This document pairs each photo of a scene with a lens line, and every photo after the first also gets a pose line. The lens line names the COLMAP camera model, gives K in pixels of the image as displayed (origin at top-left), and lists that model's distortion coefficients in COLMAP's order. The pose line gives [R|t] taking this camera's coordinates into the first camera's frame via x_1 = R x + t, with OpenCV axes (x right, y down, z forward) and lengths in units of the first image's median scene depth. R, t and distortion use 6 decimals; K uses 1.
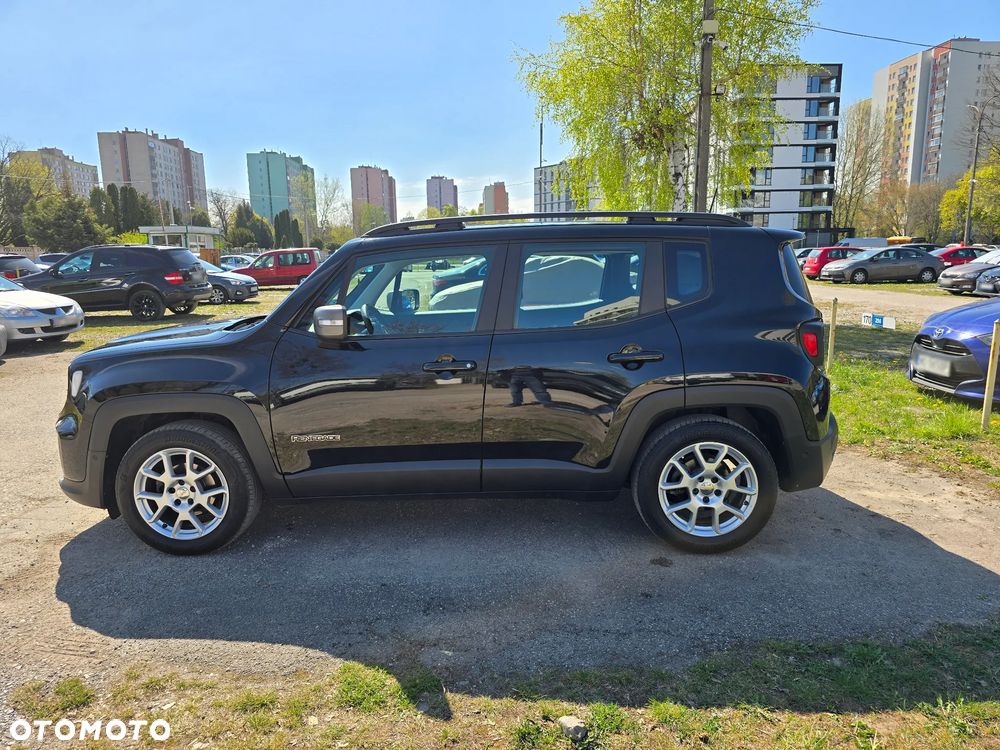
lens RADIAL K [[679.3, 0, 493.9], [0, 679.3, 376.3], [0, 0, 1]] dist [0.041453, -0.033774]
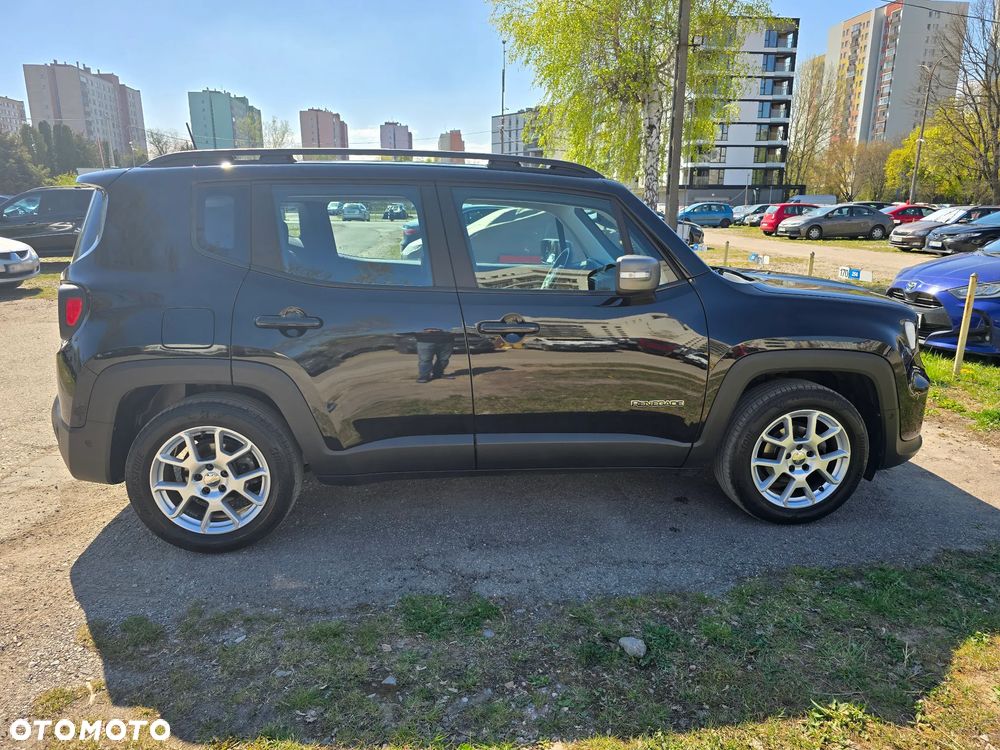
lens RADIAL K [[679.3, 0, 496.7], [0, 679.3, 373.8], [0, 0, 1]] dist [0.041453, -0.033774]
pose [[0.997489, 0.000225, 0.070828, -0.021587], [-0.004797, 0.997913, 0.064391, 0.002012], [-0.070666, -0.064569, 0.995408, -0.003216]]
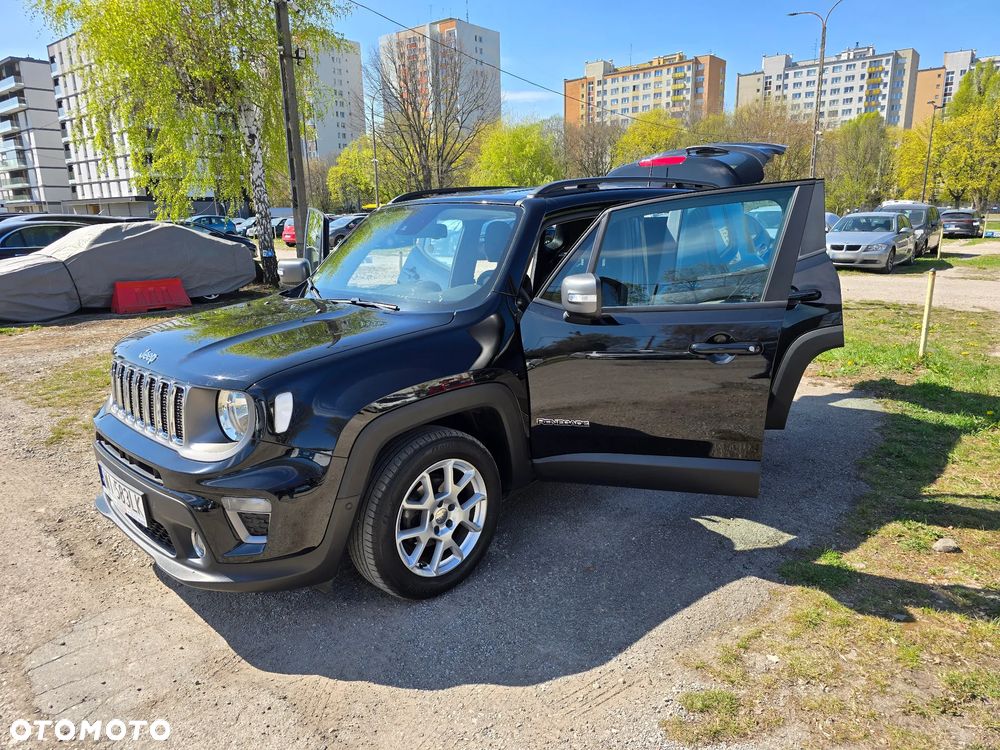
lens RADIAL K [[679.3, 0, 508.7], [0, 679.3, 377.9], [0, 0, 1]] dist [0.041453, -0.033774]
pose [[0.666809, -0.172785, 0.724921, -0.185498], [0.139183, 0.984509, 0.106632, -0.012280], [-0.732116, 0.029794, 0.680529, 0.077281]]
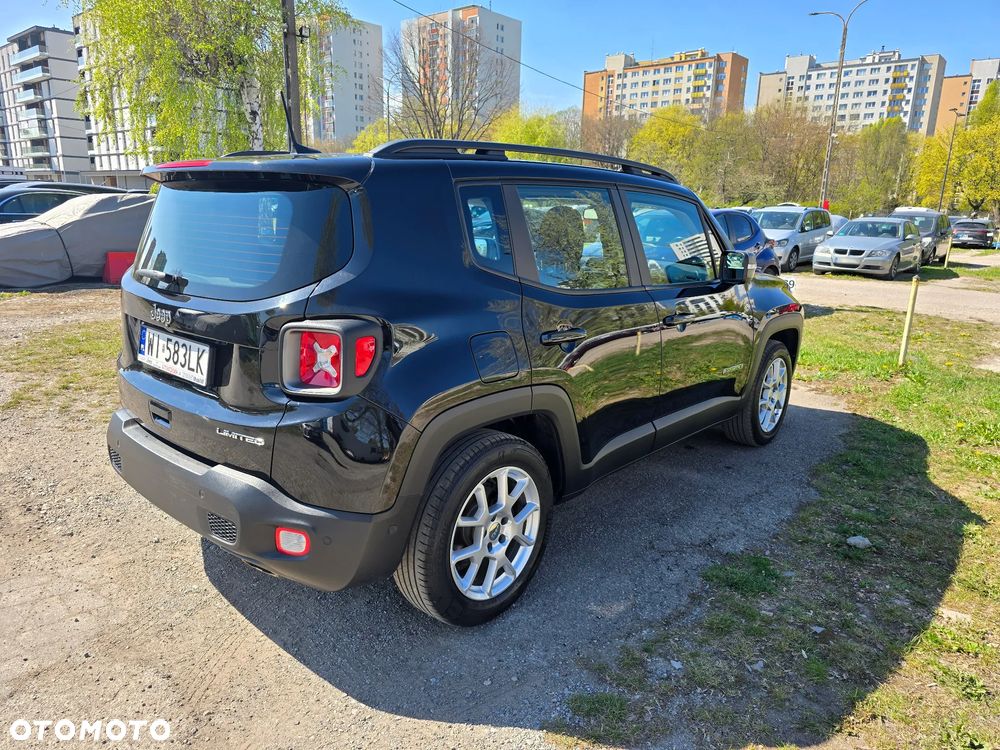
lens RADIAL K [[679.3, 0, 502.7], [0, 679.3, 370.5], [0, 0, 1]] dist [0.041453, -0.033774]
pose [[0.688421, -0.142101, 0.711255, -0.169981], [0.092392, 0.989813, 0.108328, -0.008949], [-0.719403, -0.008861, 0.694537, 0.066094]]
